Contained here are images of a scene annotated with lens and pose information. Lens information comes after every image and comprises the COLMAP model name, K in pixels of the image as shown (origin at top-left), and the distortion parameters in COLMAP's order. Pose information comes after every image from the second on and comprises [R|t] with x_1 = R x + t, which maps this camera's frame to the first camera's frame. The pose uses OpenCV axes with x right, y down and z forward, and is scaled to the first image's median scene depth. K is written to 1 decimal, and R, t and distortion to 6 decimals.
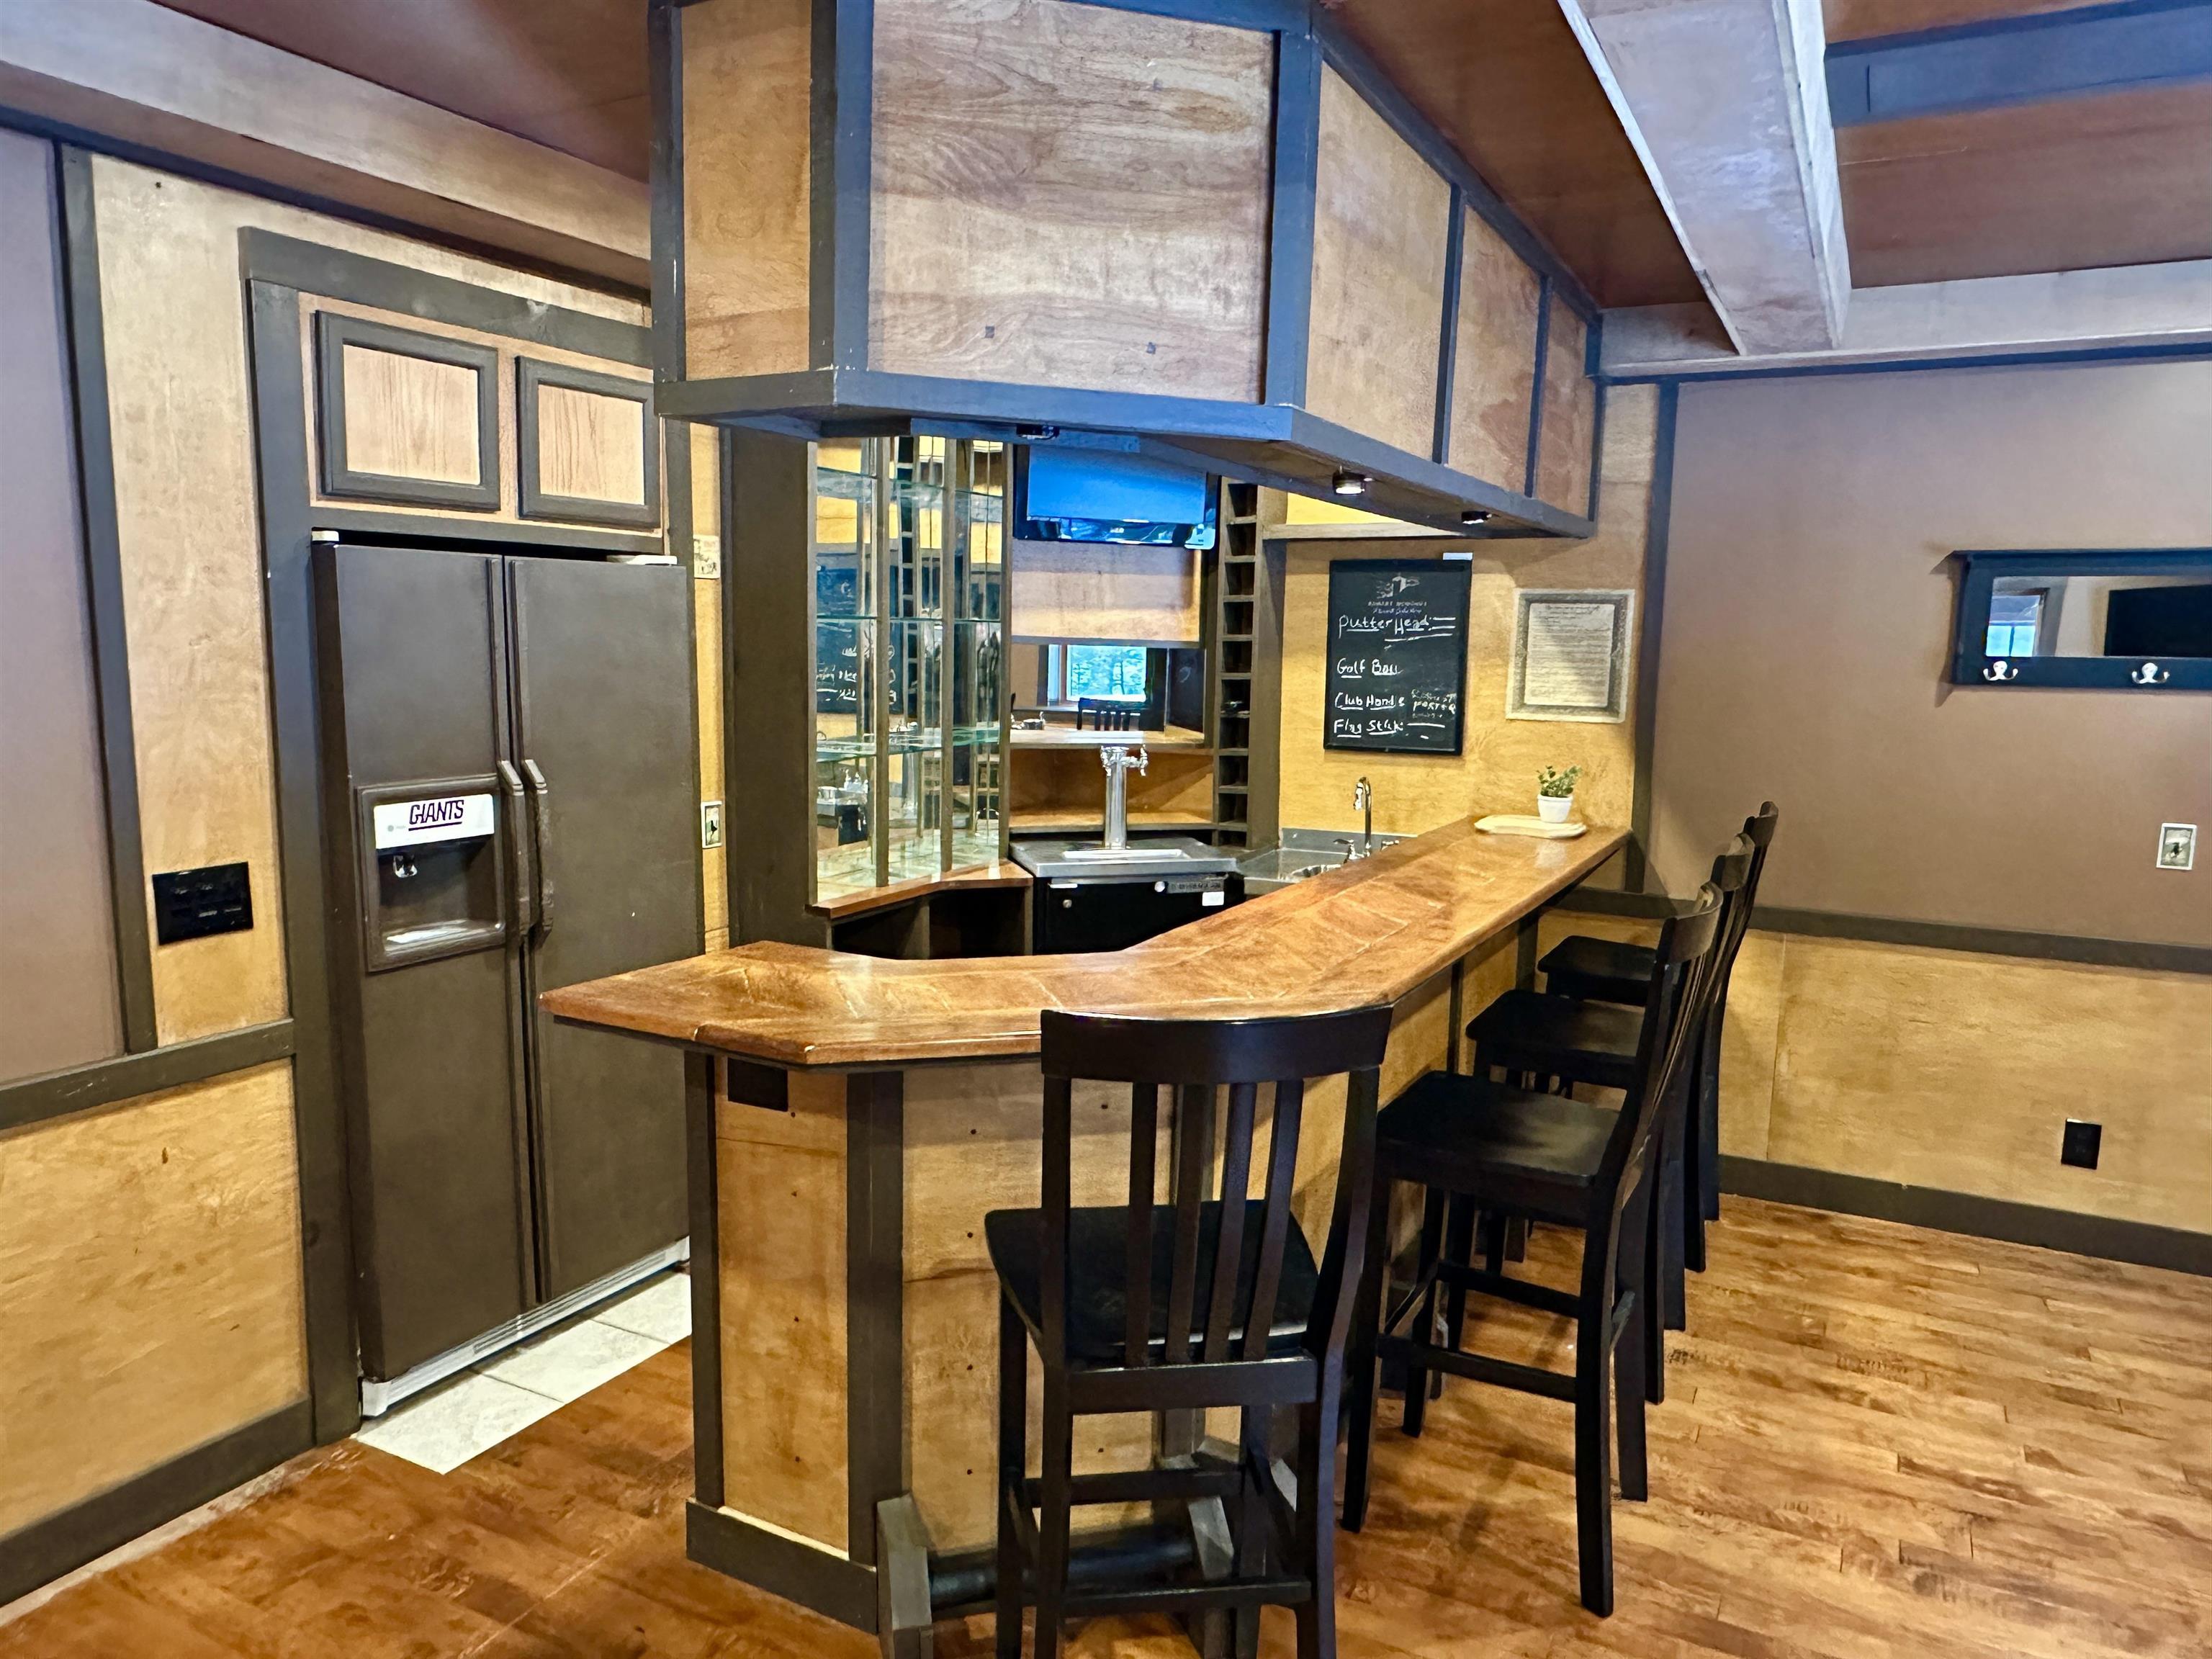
lens RADIAL K [[1491.0, 0, 1095.6], [0, 1491.0, 843.6], [0, 0, 1]] dist [-0.008585, -0.001473]
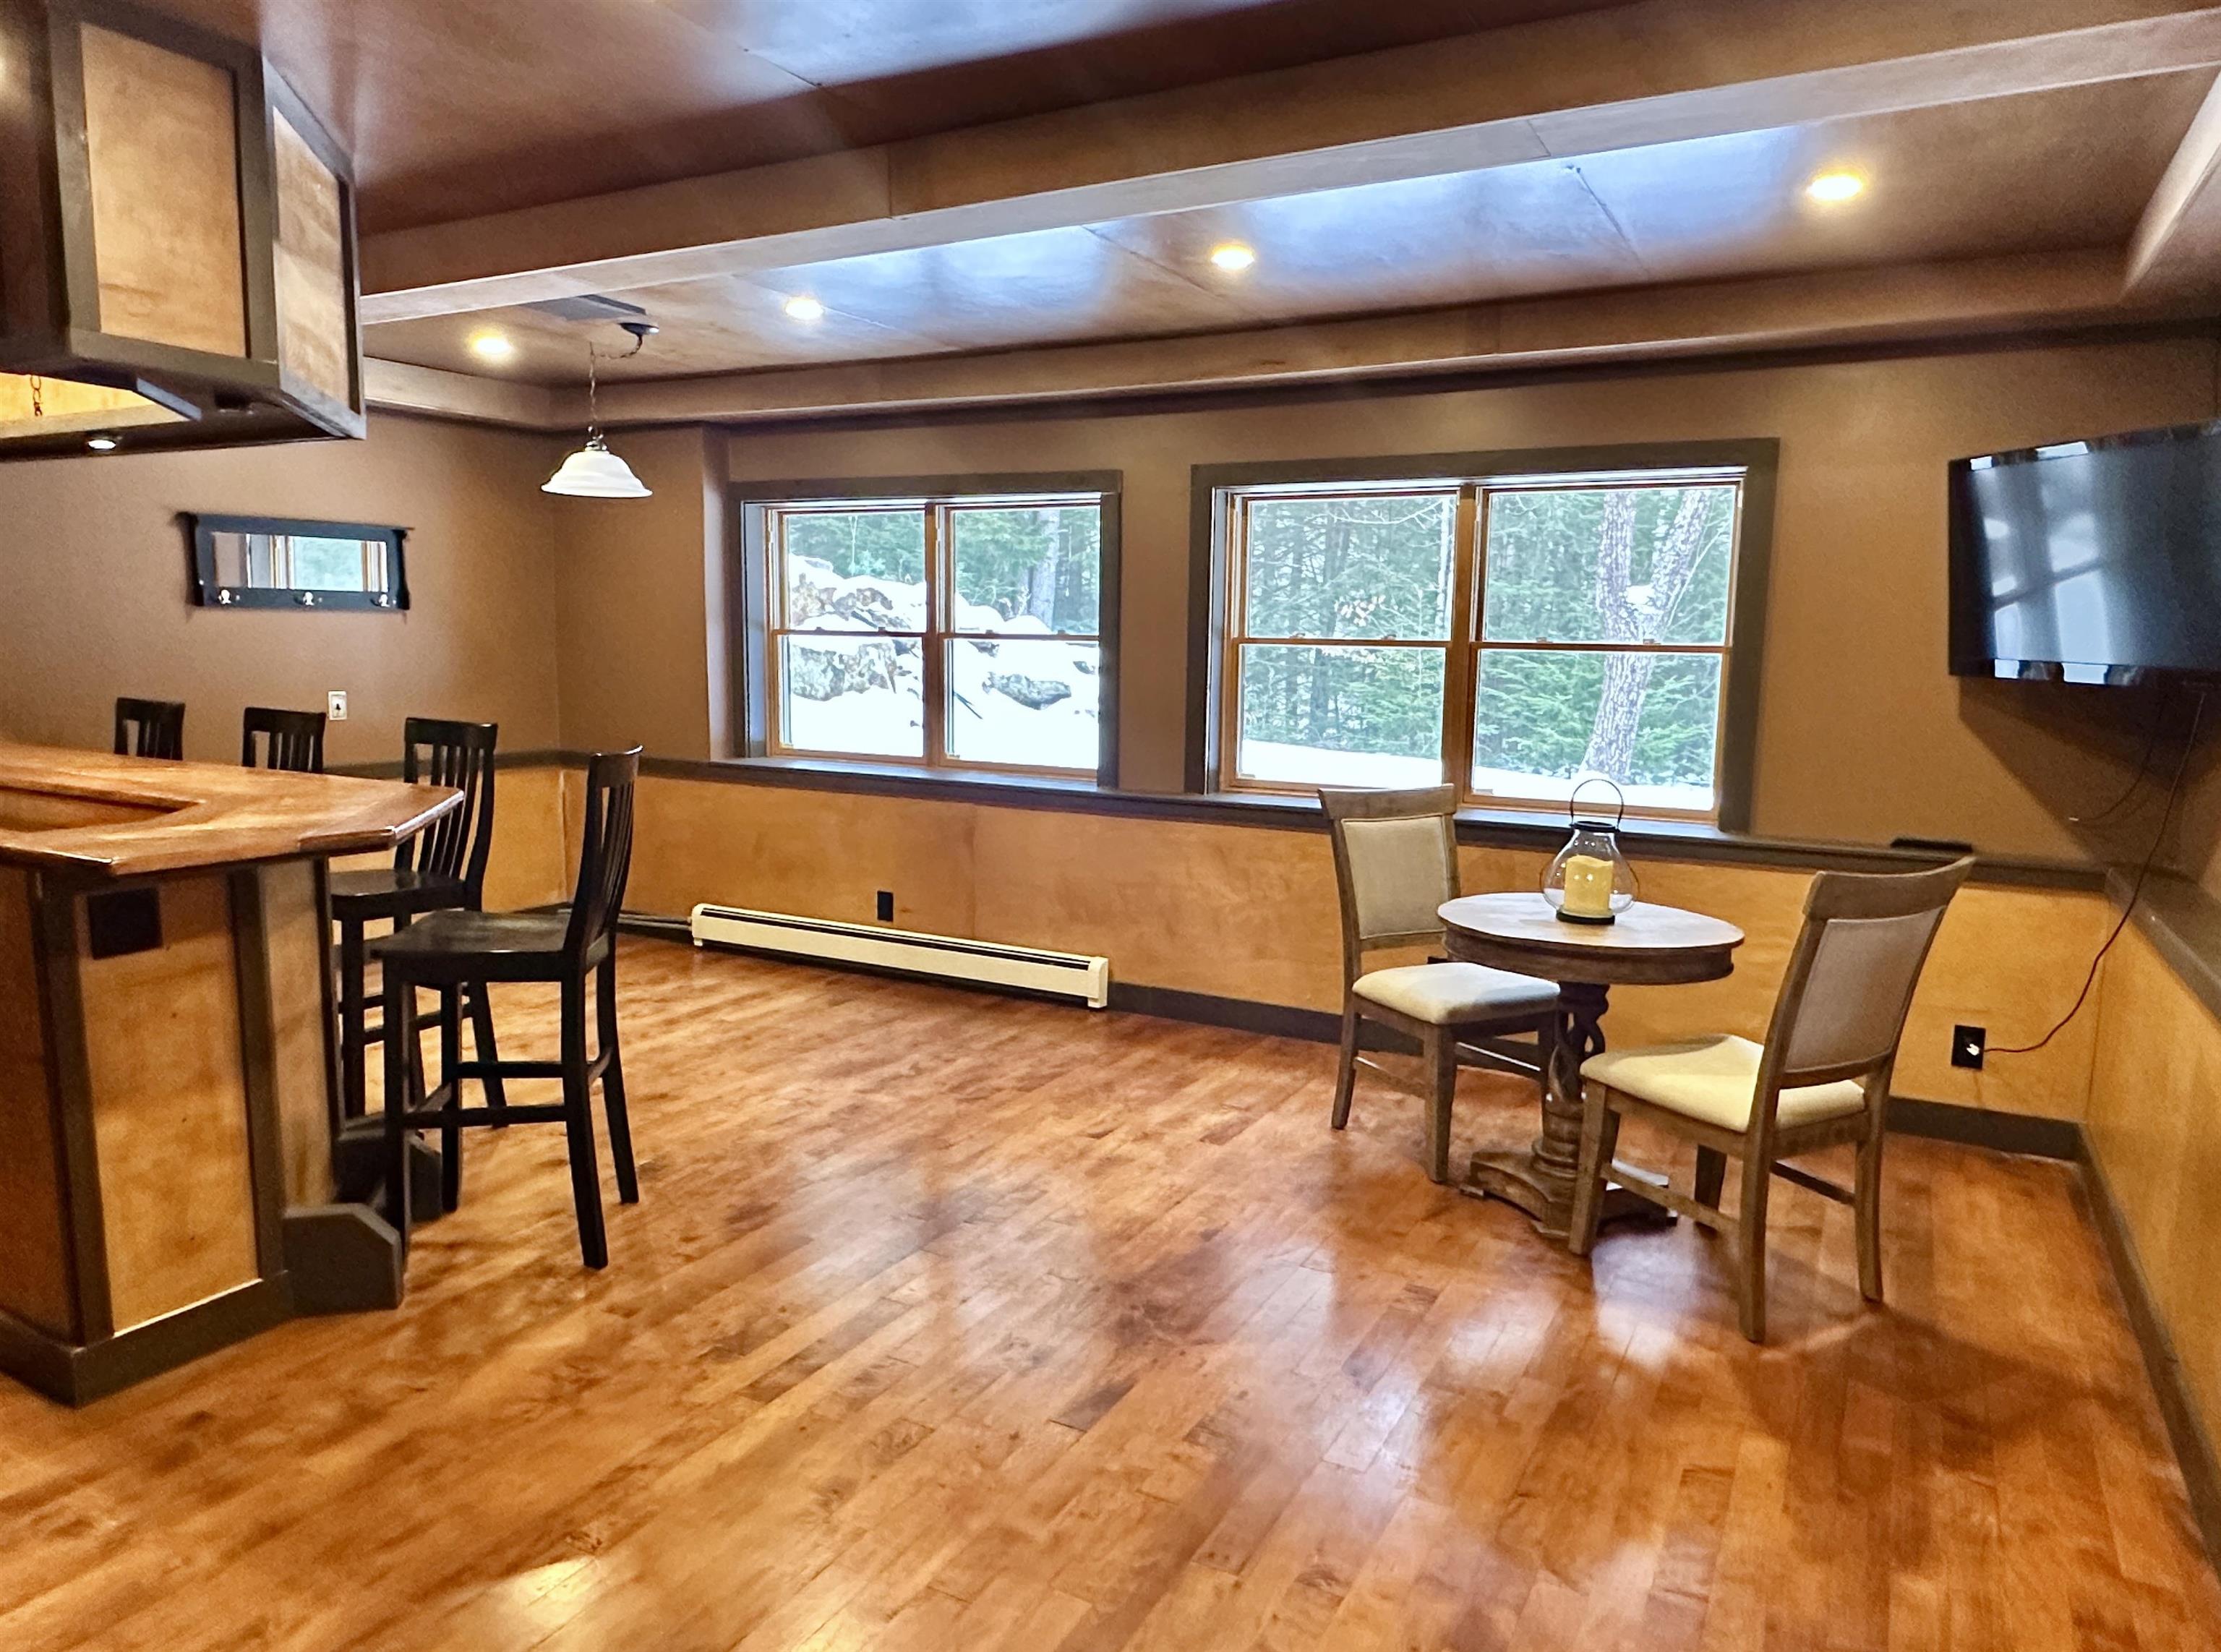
lens RADIAL K [[1423.0, 0, 1115.5], [0, 1423.0, 828.0], [0, 0, 1]] dist [0.003386, 0.001050]
pose [[0.006058, -0.148730, 0.988859, -0.841246], [0.116683, 0.982228, 0.147018, 0.003553], [-0.993151, 0.114492, 0.023305, 0.126608]]
